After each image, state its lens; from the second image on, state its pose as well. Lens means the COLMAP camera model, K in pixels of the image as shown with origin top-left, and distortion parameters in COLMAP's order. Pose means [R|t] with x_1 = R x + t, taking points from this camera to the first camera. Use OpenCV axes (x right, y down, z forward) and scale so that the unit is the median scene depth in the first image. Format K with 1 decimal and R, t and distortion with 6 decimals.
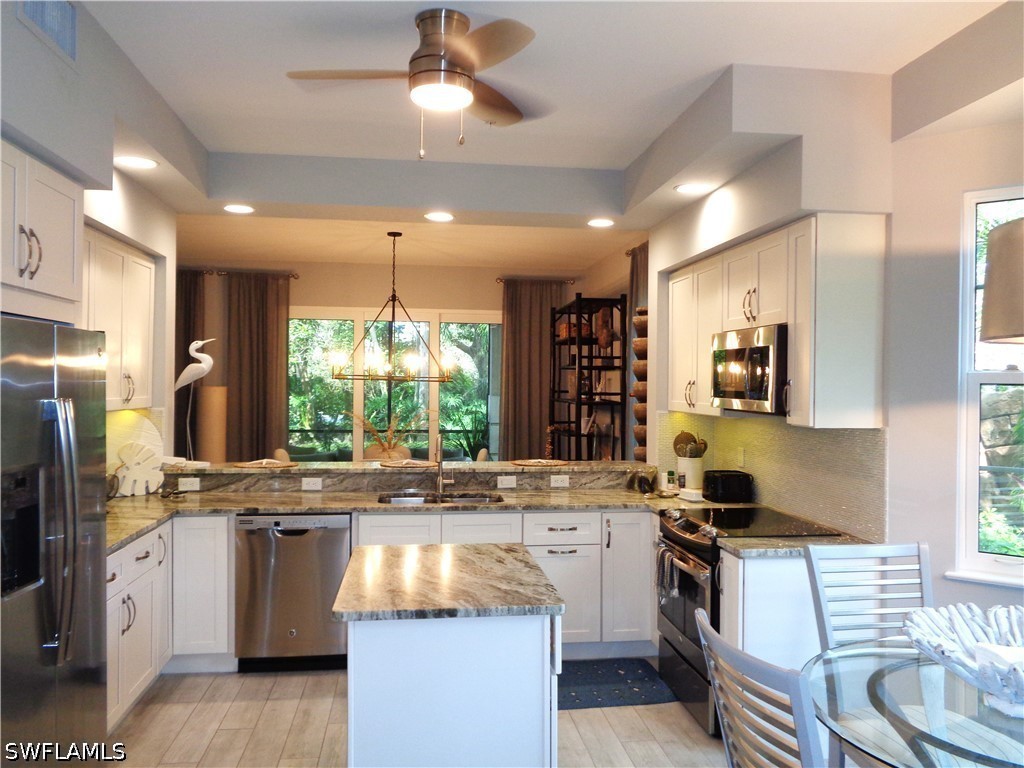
lens RADIAL K [[806.5, 0, 514.2], [0, 806.5, 389.3], [0, 0, 1]] dist [-0.000136, -0.004041]
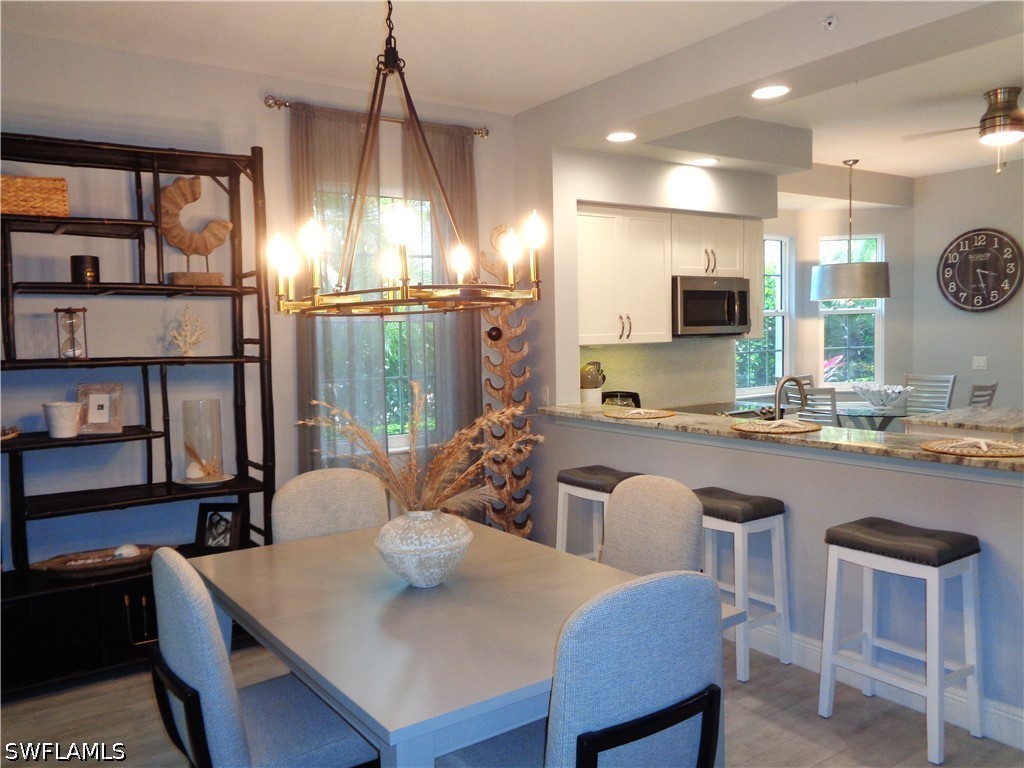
lens RADIAL K [[808.6, 0, 513.7], [0, 808.6, 380.1], [0, 0, 1]] dist [-0.019029, 0.007485]
pose [[-0.456845, -0.055582, 0.887808, -0.693690], [0.024293, 0.996894, 0.074912, -0.007359], [-0.889215, 0.055791, -0.454076, 1.639028]]
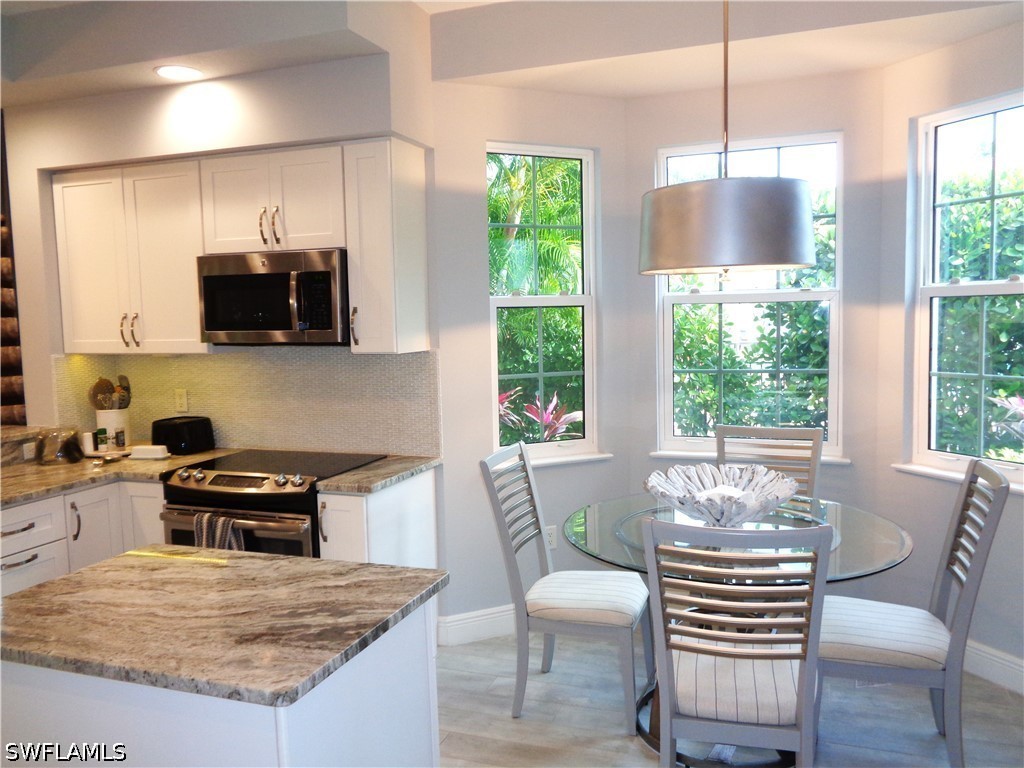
lens RADIAL K [[811.5, 0, 513.5], [0, 811.5, 386.3], [0, 0, 1]] dist [0.001325, -0.005064]
pose [[0.465488, -0.098934, 0.879507, -0.323696], [0.033222, 0.994986, 0.094340, -0.001769], [-0.884430, -0.014695, 0.466441, 0.280189]]
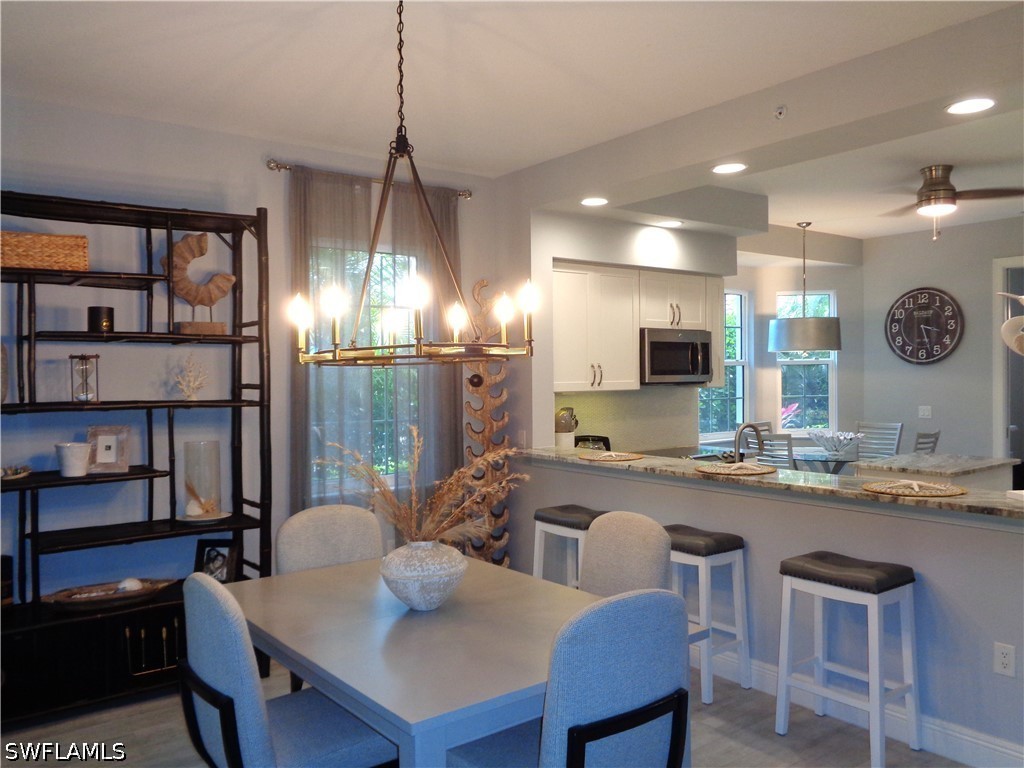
lens RADIAL K [[811.5, 0, 513.5], [0, 811.5, 386.3], [0, 0, 1]] dist [0.001325, -0.005064]
pose [[-0.494683, -0.019297, 0.868859, -0.748525], [0.013525, 0.999461, 0.029898, -0.014736], [-0.868968, 0.026541, -0.494155, 1.689081]]
